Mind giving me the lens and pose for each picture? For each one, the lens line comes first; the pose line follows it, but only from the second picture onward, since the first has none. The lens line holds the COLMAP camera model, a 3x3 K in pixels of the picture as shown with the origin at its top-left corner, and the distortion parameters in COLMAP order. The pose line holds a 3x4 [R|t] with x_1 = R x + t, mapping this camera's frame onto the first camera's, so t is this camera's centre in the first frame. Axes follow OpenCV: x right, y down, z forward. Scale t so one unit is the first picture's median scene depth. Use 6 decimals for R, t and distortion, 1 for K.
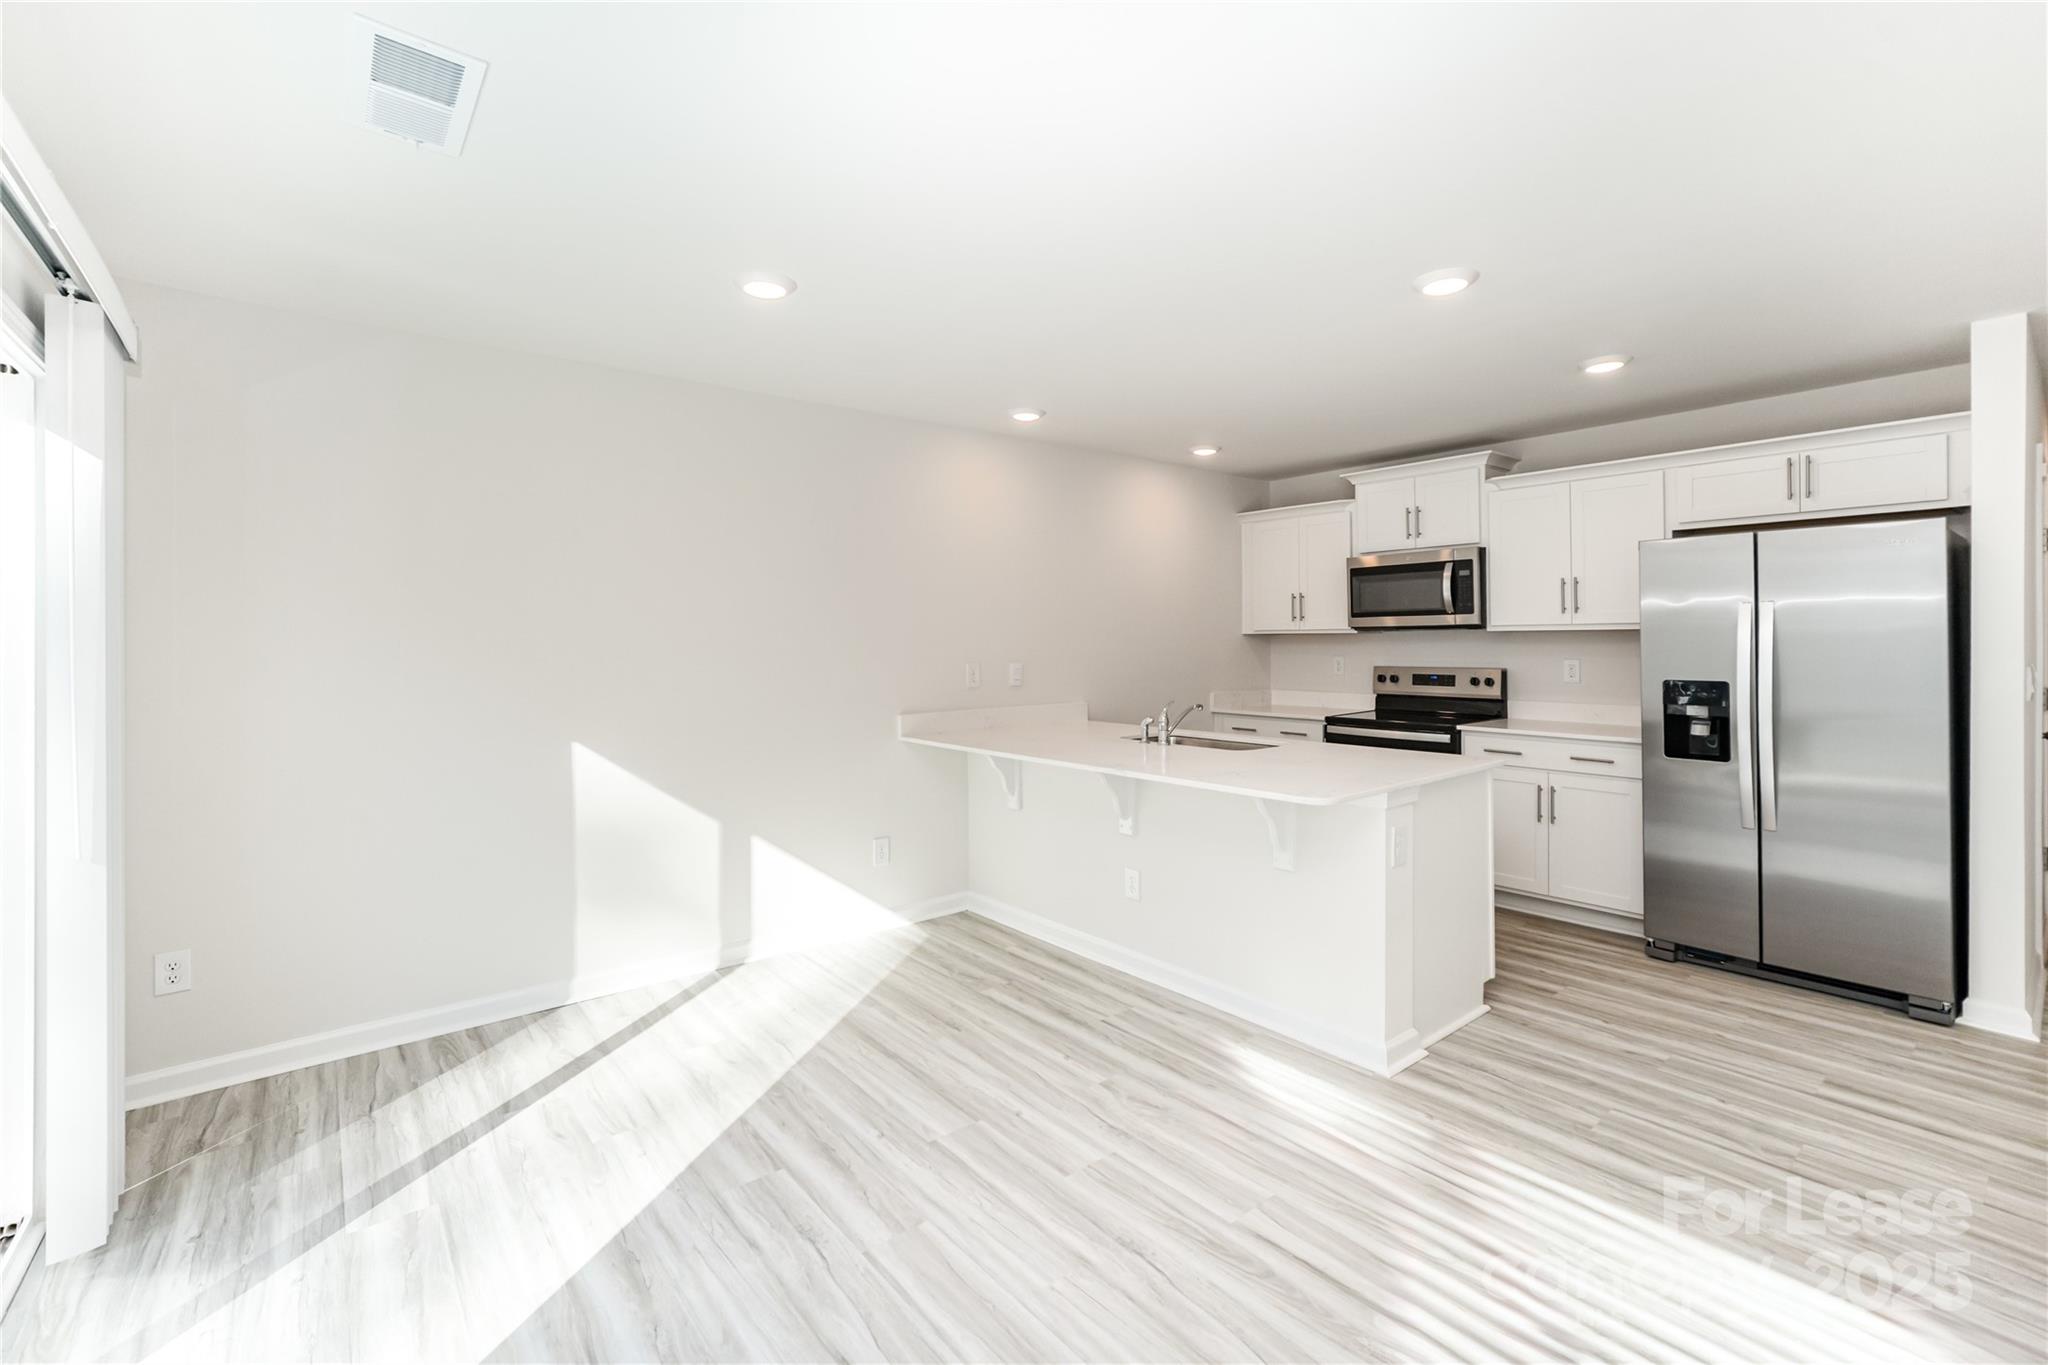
lens RADIAL K [[881.1, 0, 1024.9], [0, 881.1, 642.1], [0, 0, 1]] dist [-0.021051, 0.009729]
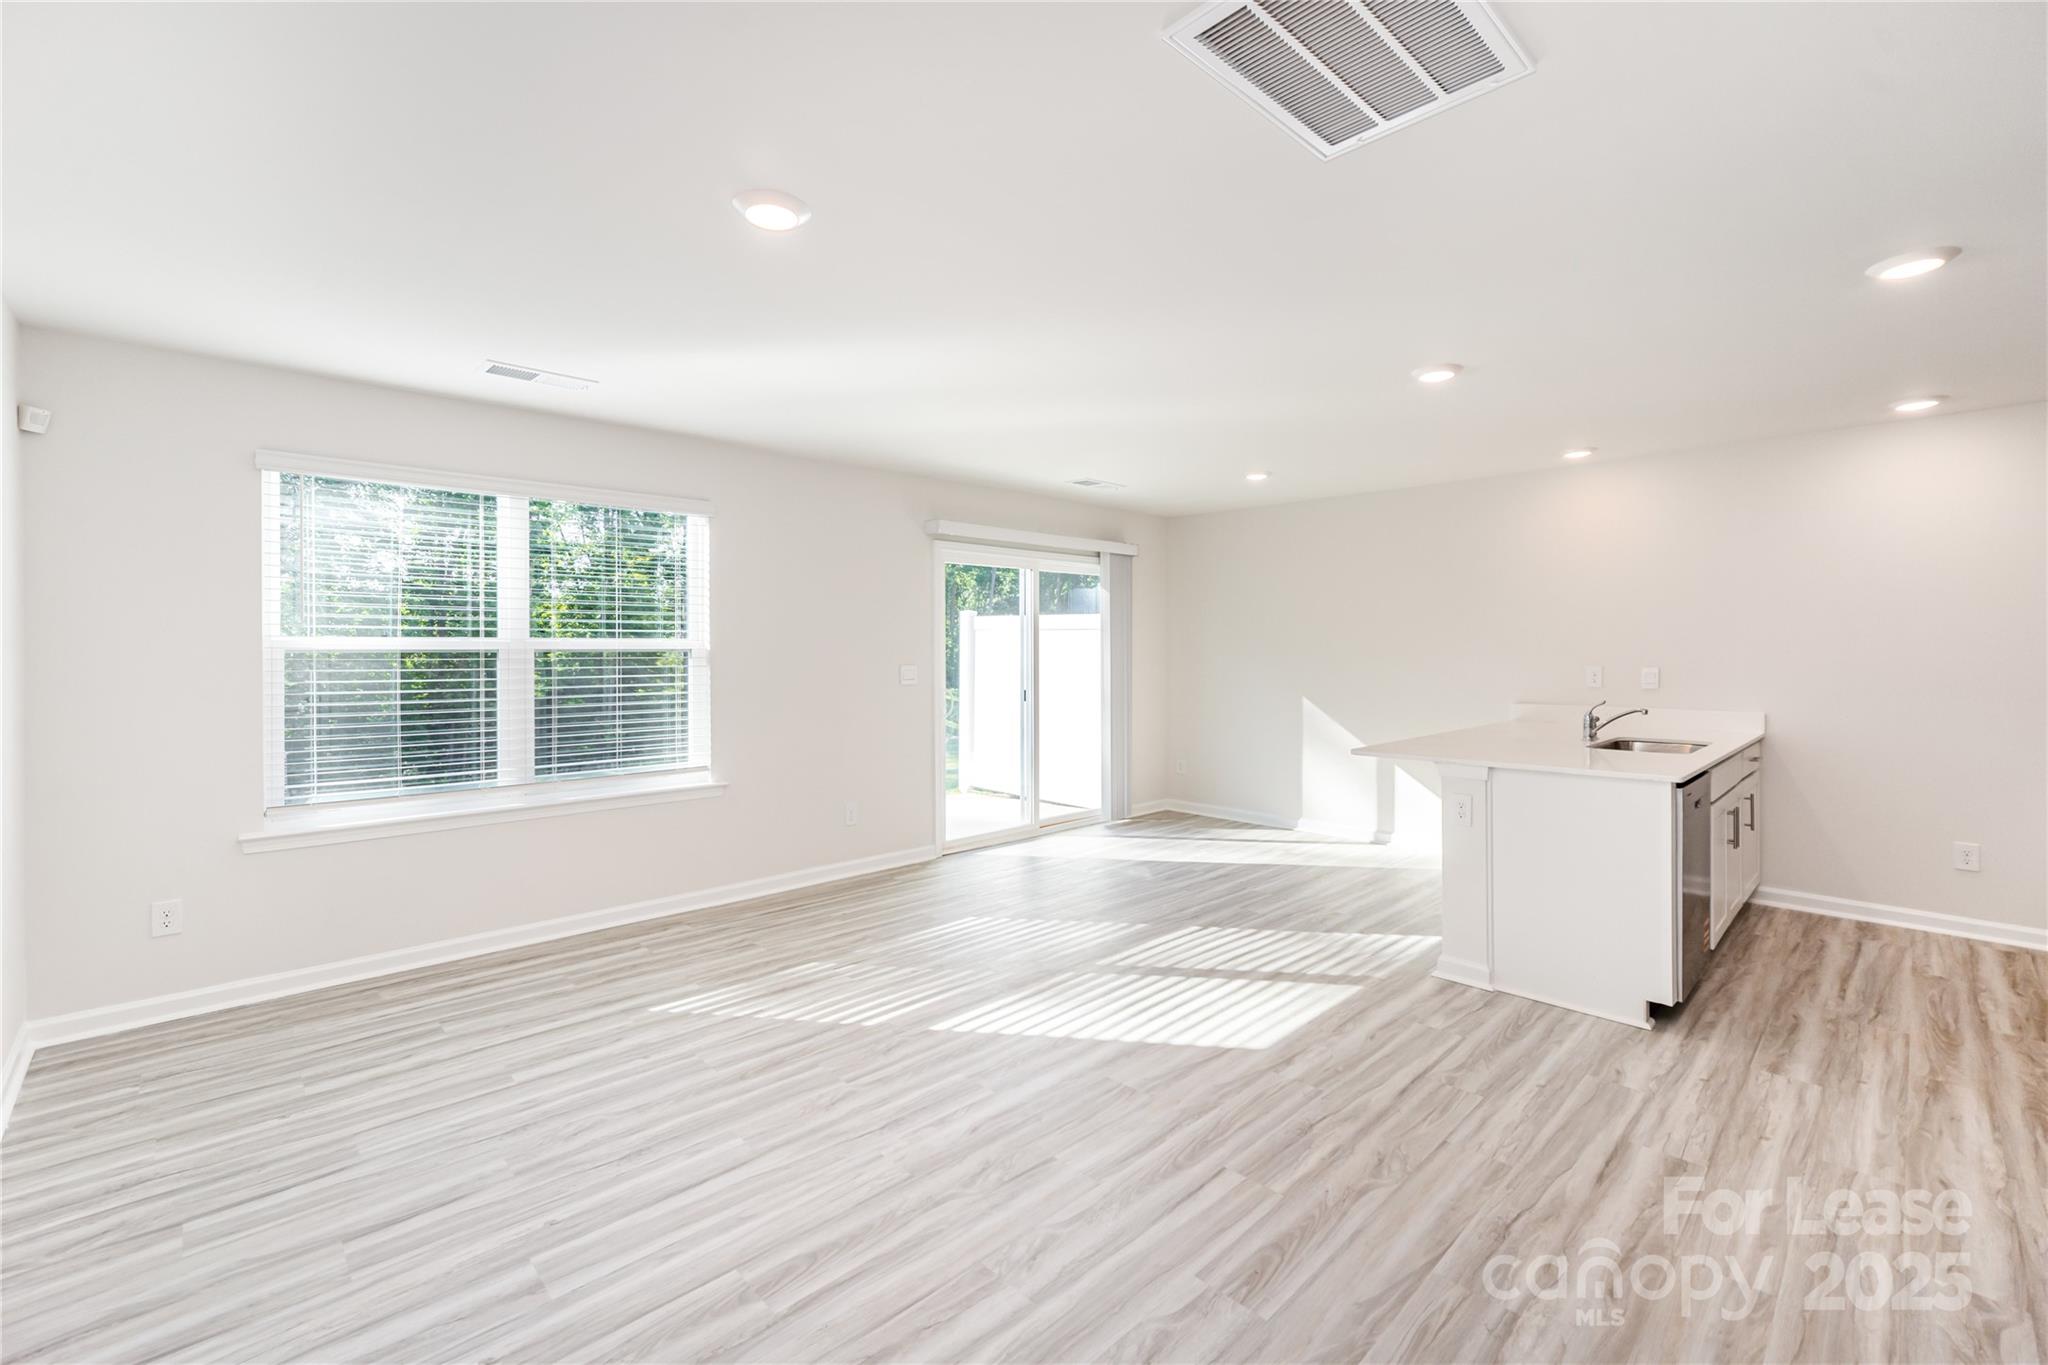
lens RADIAL K [[869.0, 0, 1032.2], [0, 869.0, 649.8], [0, 0, 1]] dist [-0.022233, 0.011096]
pose [[0.091825, 0.007702, -0.995745, 1.257206], [-0.001980, 0.999970, 0.007552, -0.006913], [0.995773, 0.001278, 0.091837, 0.203033]]
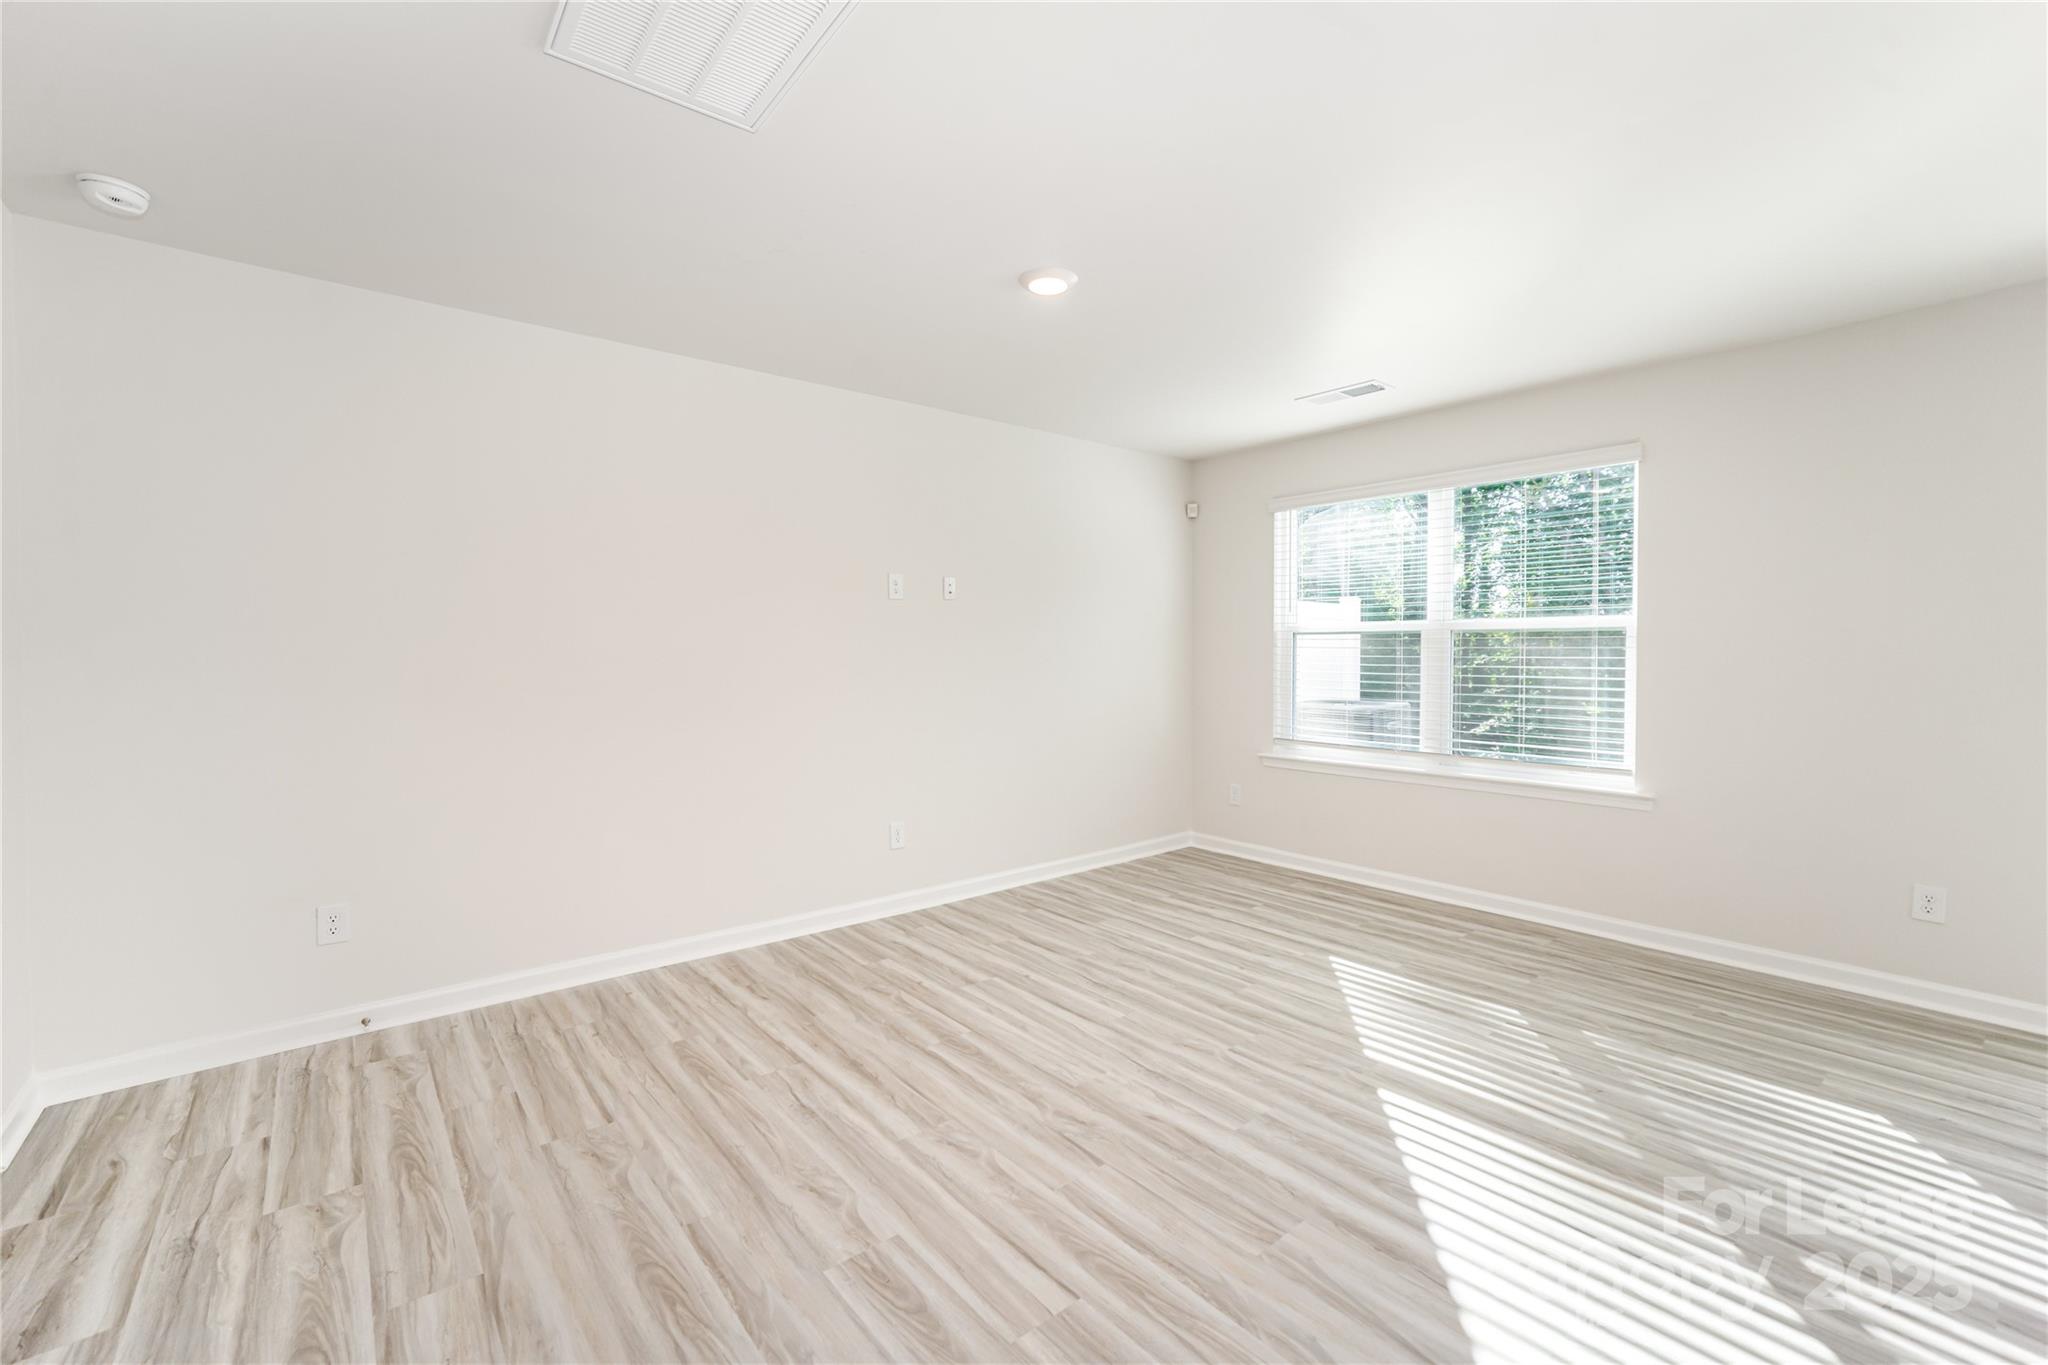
lens RADIAL K [[858.4, 0, 1020.4], [0, 858.4, 674.6], [0, 0, 1]] dist [-0.019494, 0.009619]
pose [[-0.999920, 0.009808, -0.007985, 0.683022], [0.009563, 0.999496, 0.030262, 0.023274], [0.008278, 0.030183, -0.999510, 0.846257]]
